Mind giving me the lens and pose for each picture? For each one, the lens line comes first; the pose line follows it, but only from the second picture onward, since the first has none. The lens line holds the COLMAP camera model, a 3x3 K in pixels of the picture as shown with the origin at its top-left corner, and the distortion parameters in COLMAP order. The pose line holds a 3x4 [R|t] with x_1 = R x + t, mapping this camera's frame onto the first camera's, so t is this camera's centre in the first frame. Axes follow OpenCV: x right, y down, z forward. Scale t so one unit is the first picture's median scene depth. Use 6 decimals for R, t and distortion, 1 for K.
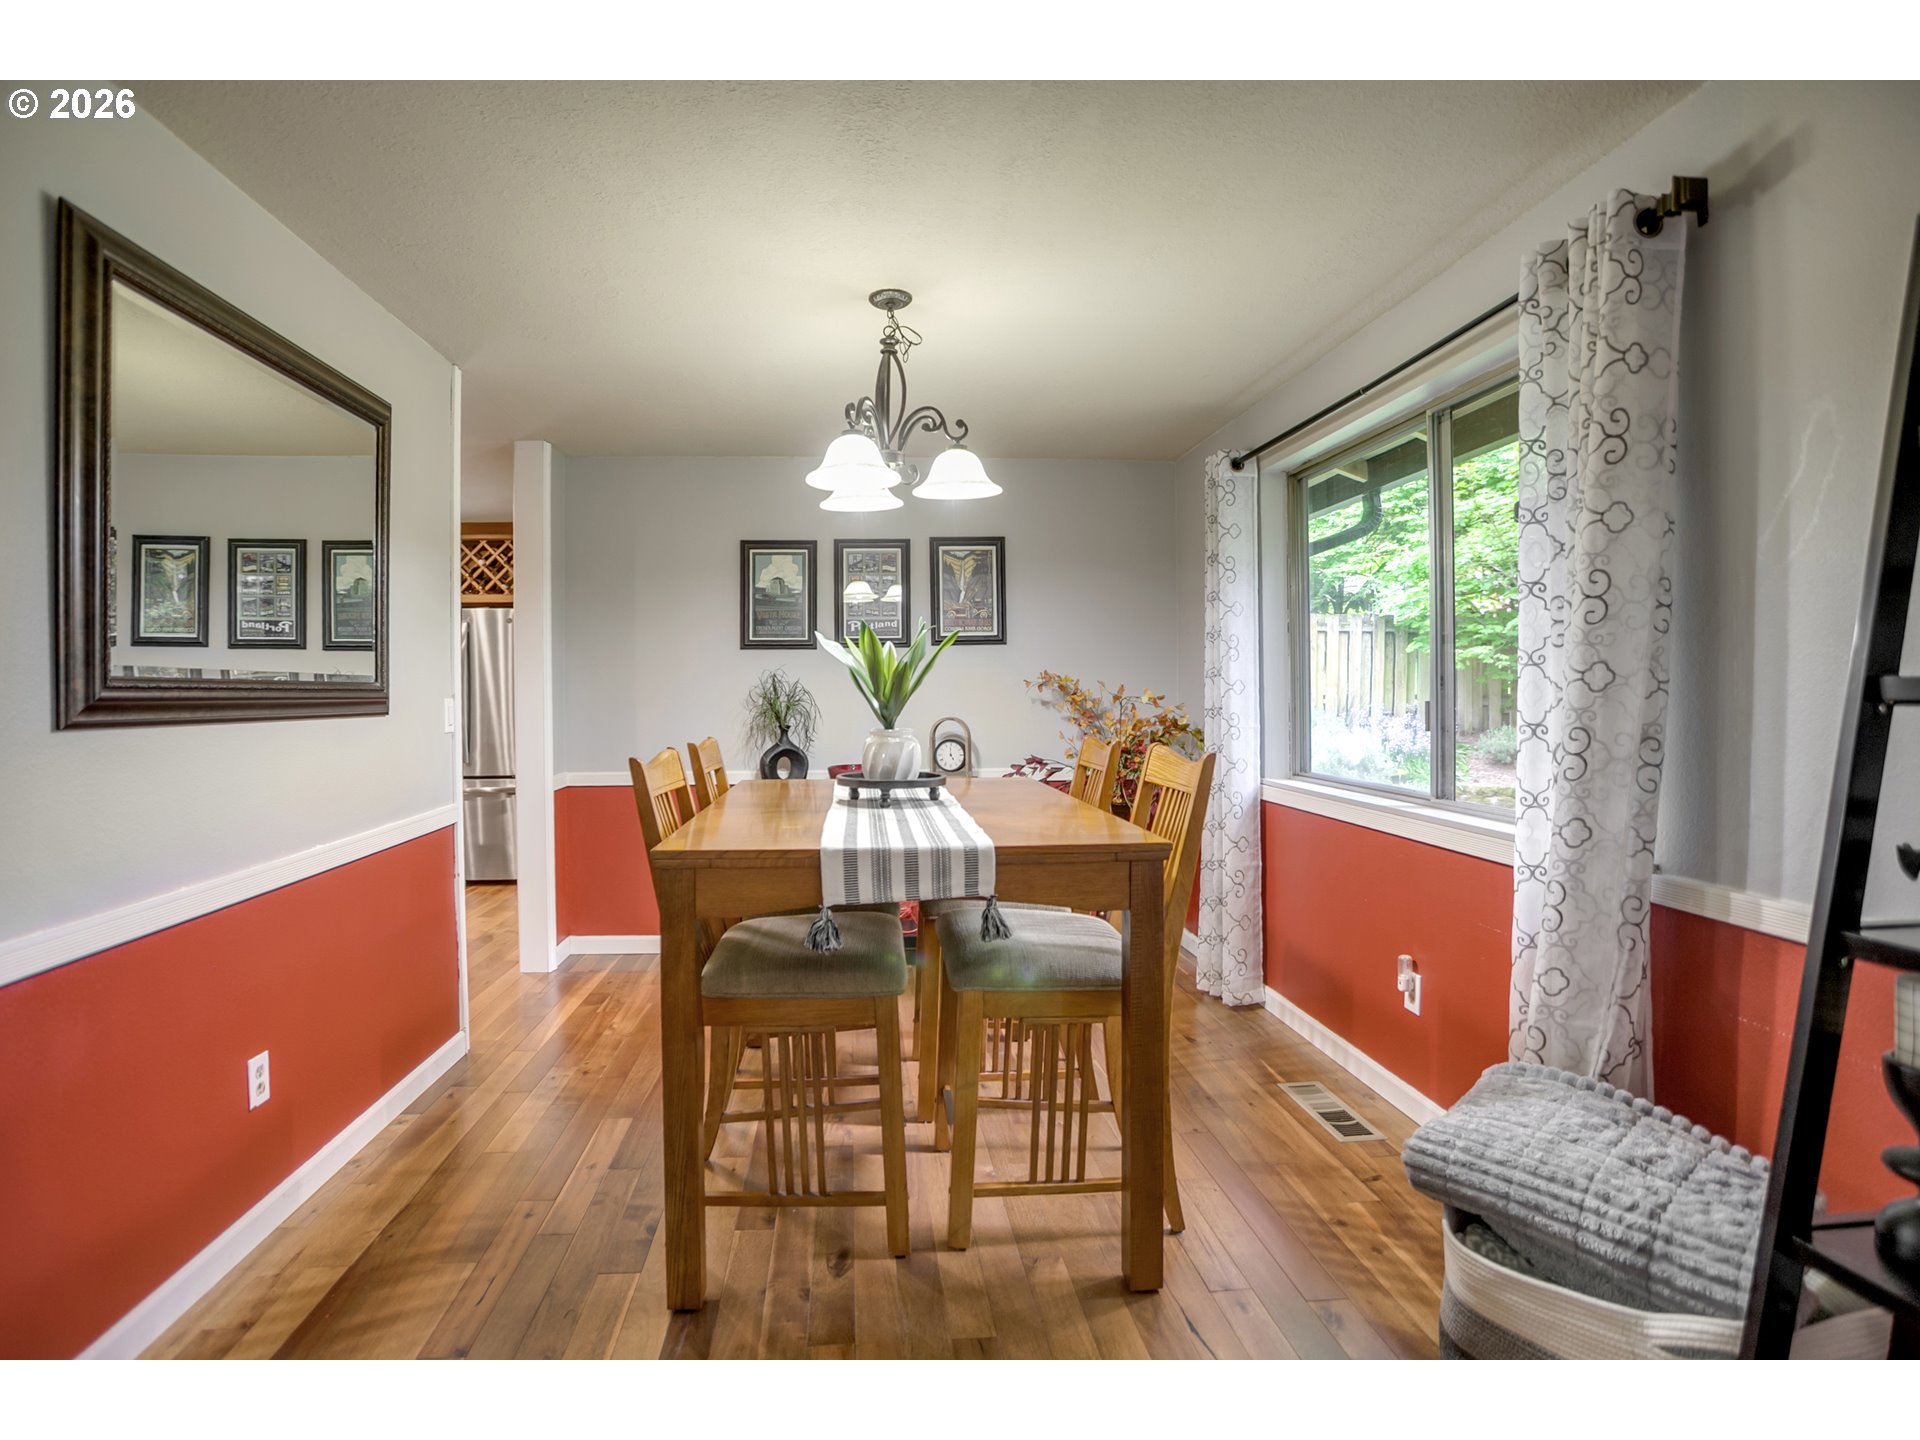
lens RADIAL K [[944.9, 0, 938.2], [0, 944.9, 711.2], [0, 0, 1]] dist [-0.065201, 0.027233]
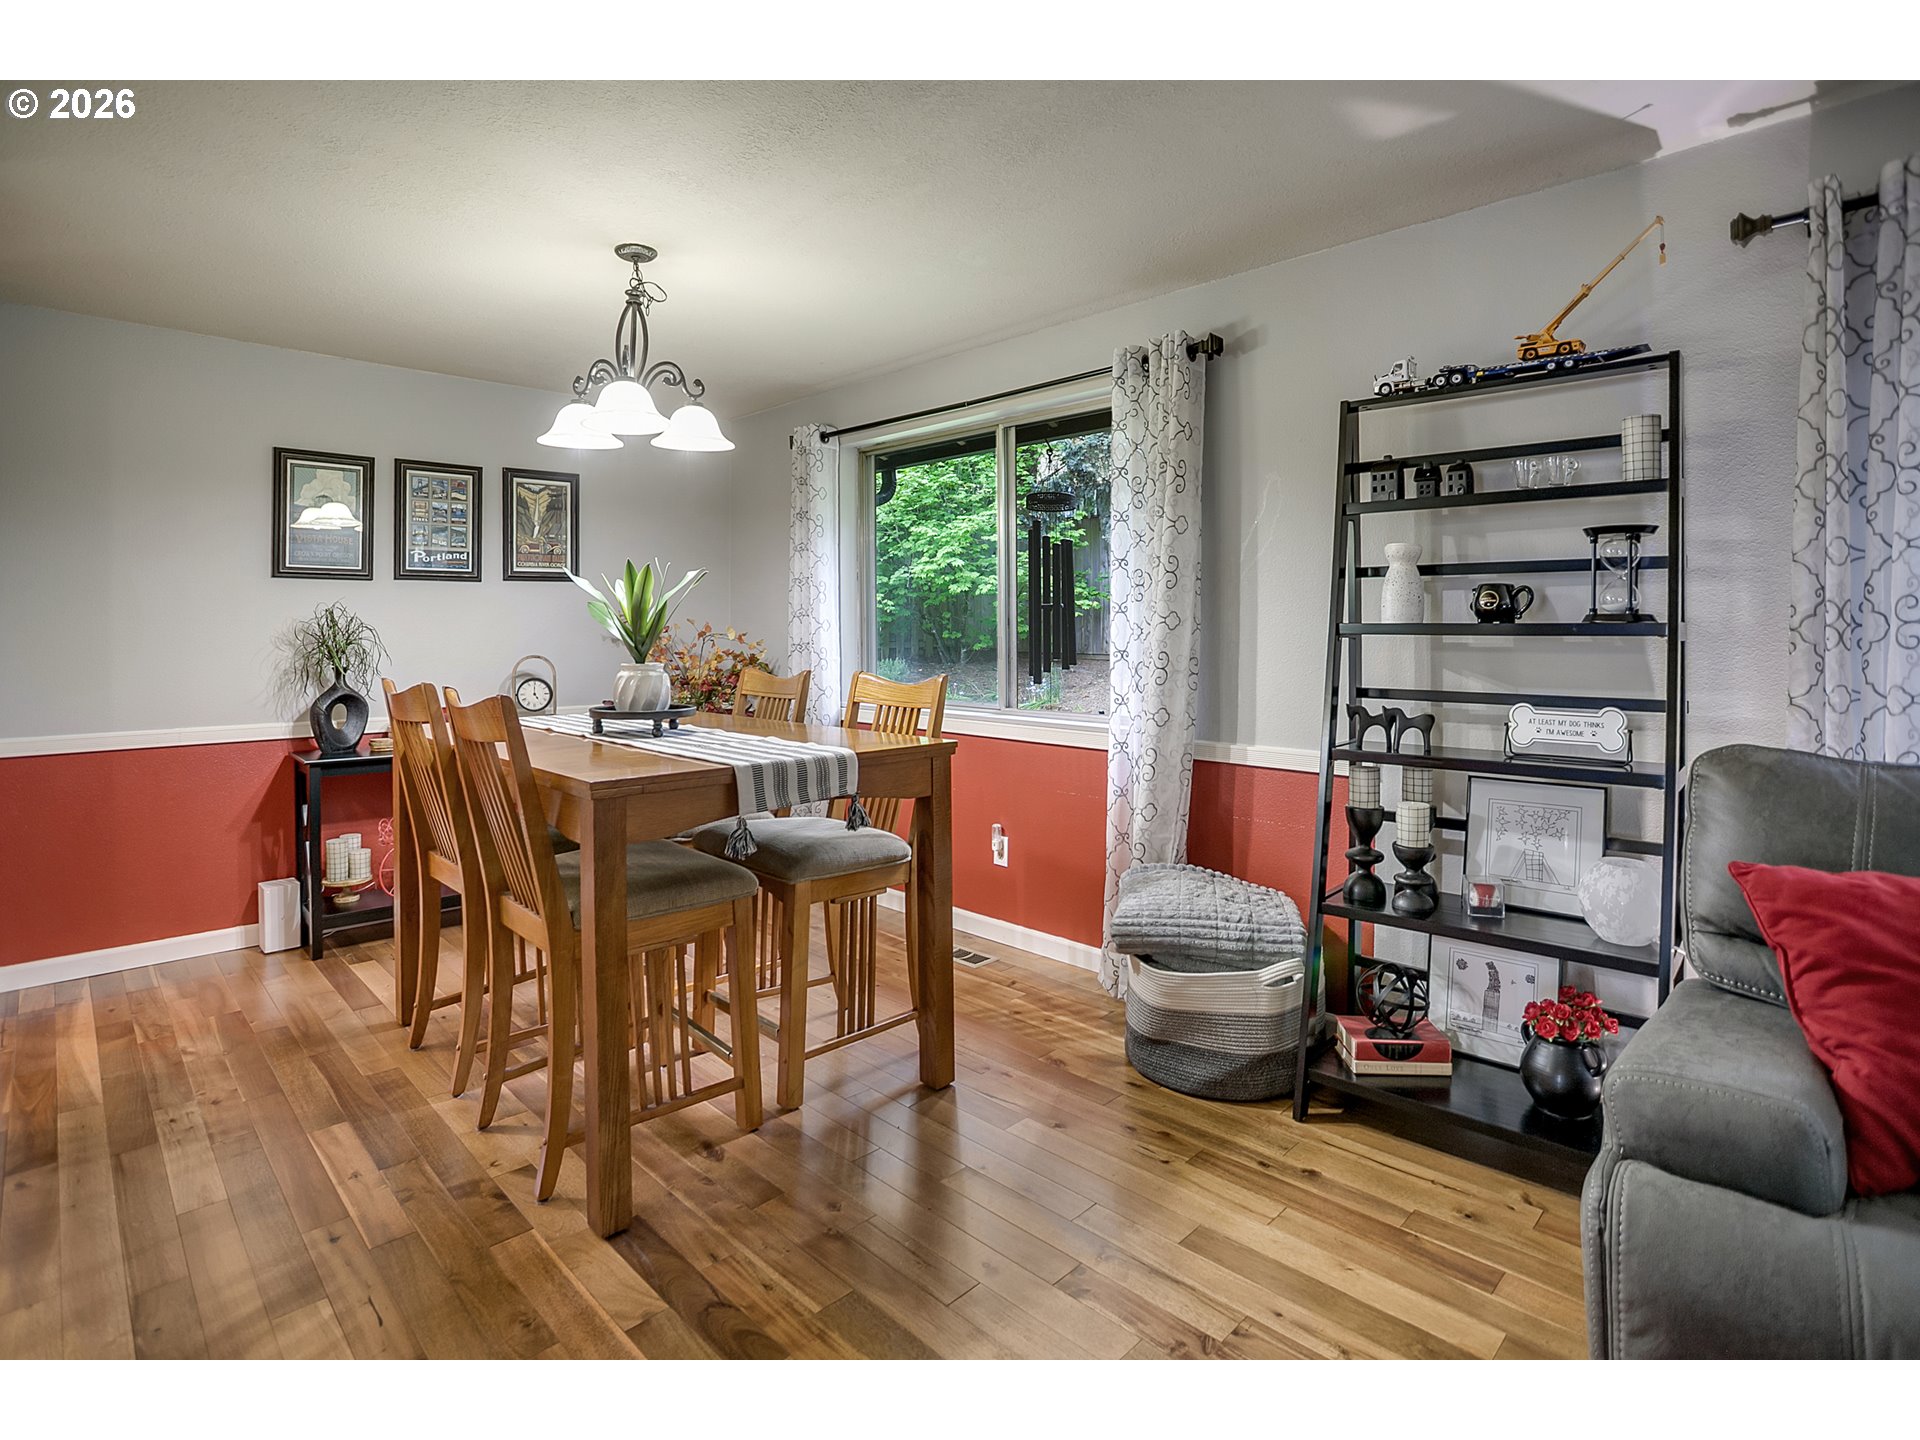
lens RADIAL K [[944.9, 0, 970.8], [0, 944.9, 628.5], [0, 0, 1]] dist [-0.065201, 0.027233]
pose [[0.760139, 0.002998, 0.649754, -0.545787], [0.011233, 0.999779, -0.017755, 0.001827], [-0.649664, 0.020795, 0.759937, -0.037617]]
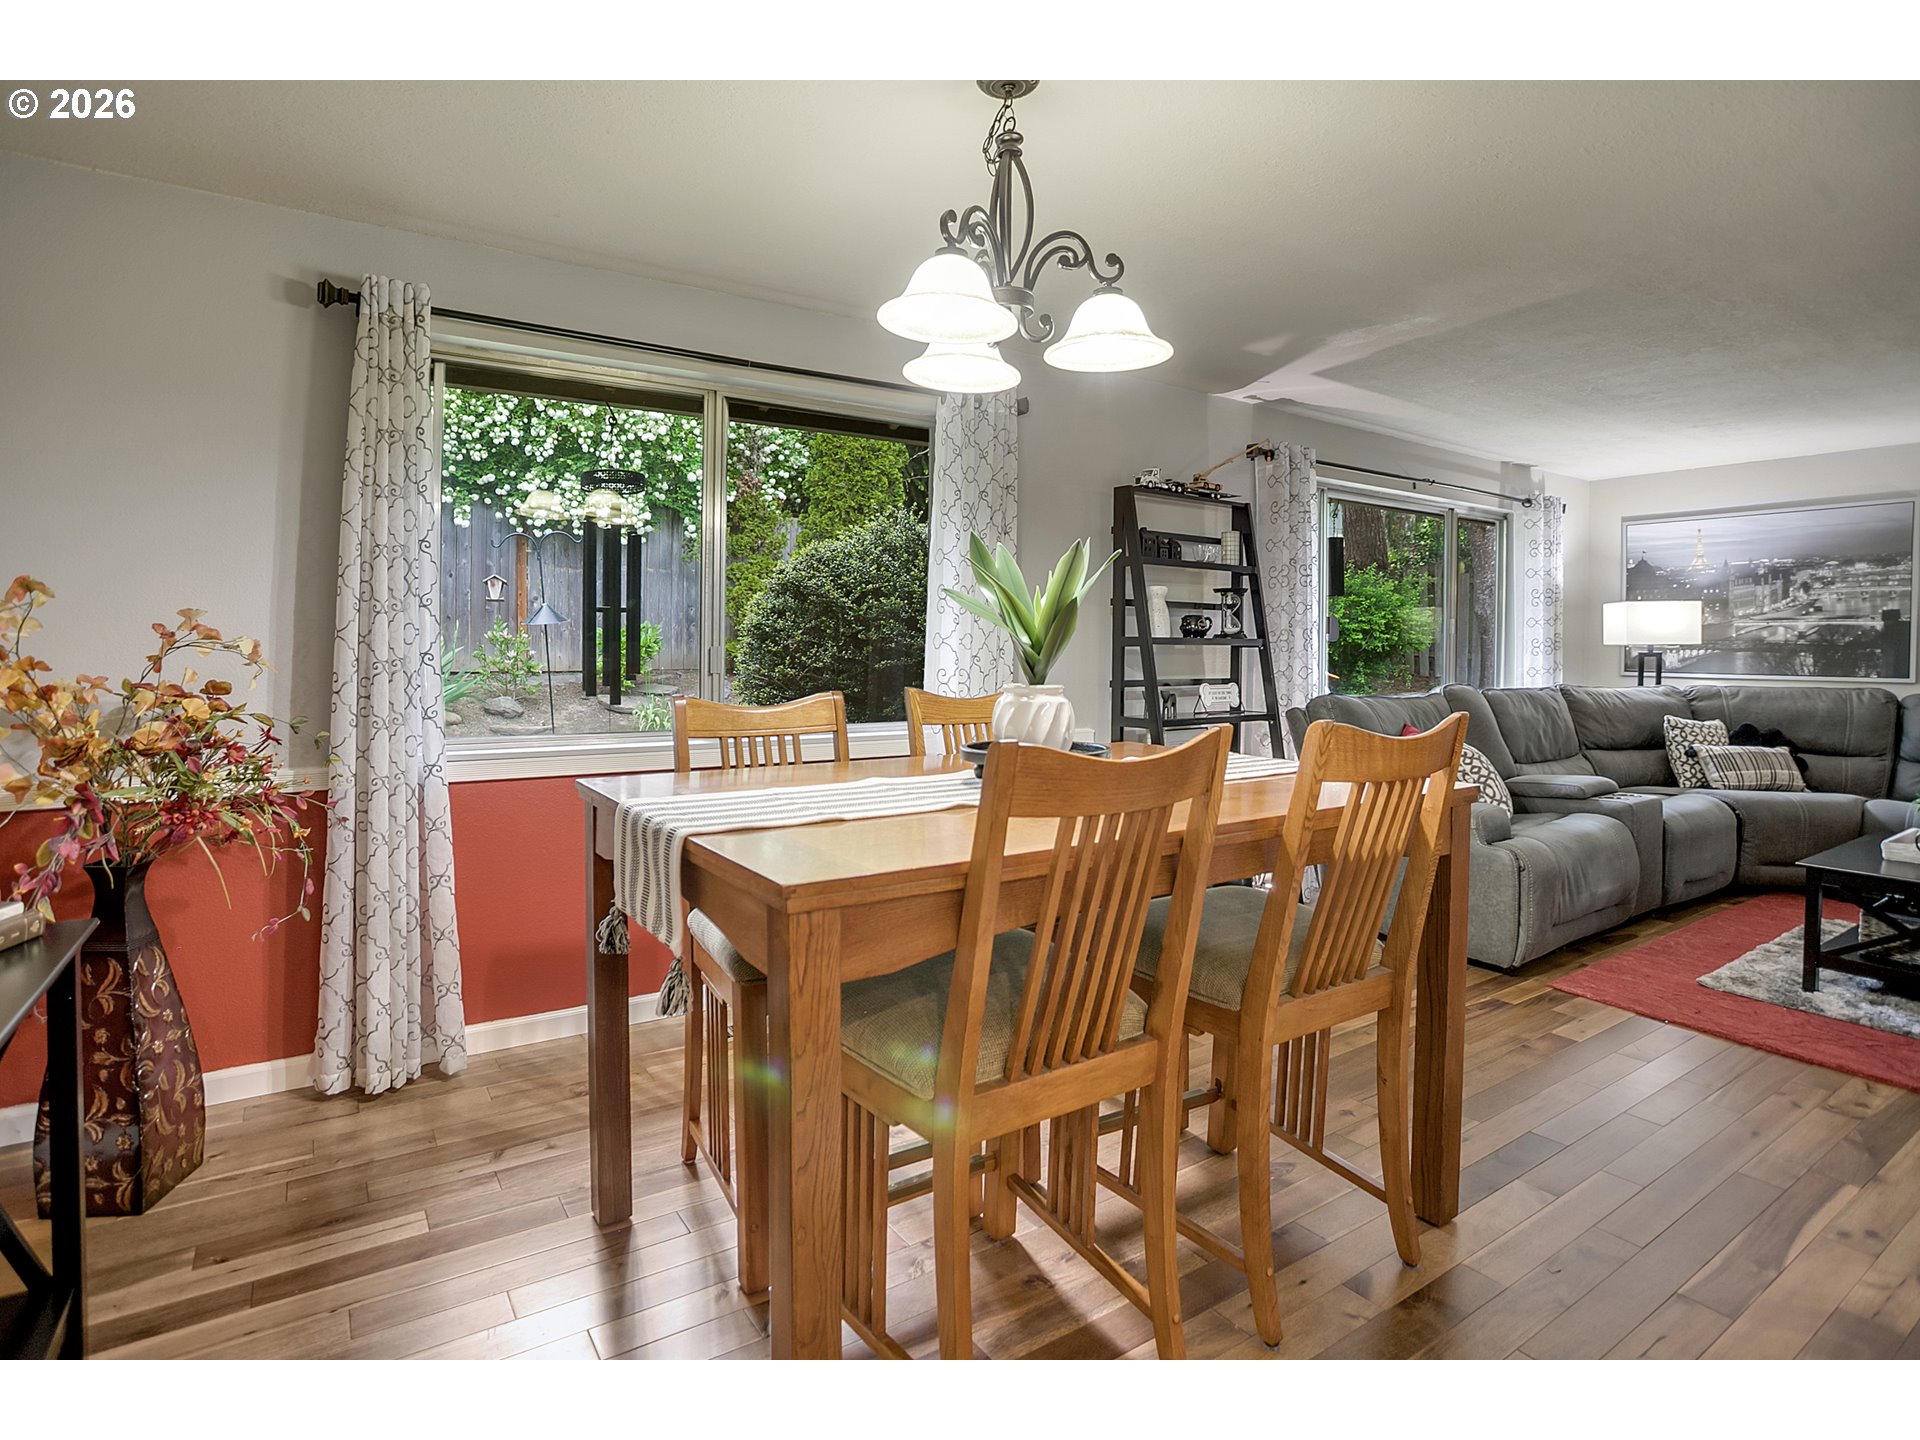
lens RADIAL K [[944.9, 0, 951.8], [0, 944.9, 657.6], [0, 0, 1]] dist [-0.065201, 0.027233]
pose [[-0.472067, -0.008666, 0.881520, -0.812646], [0.018148, 0.999644, 0.019545, -0.021327], [-0.881376, 0.025224, -0.471742, 1.691972]]
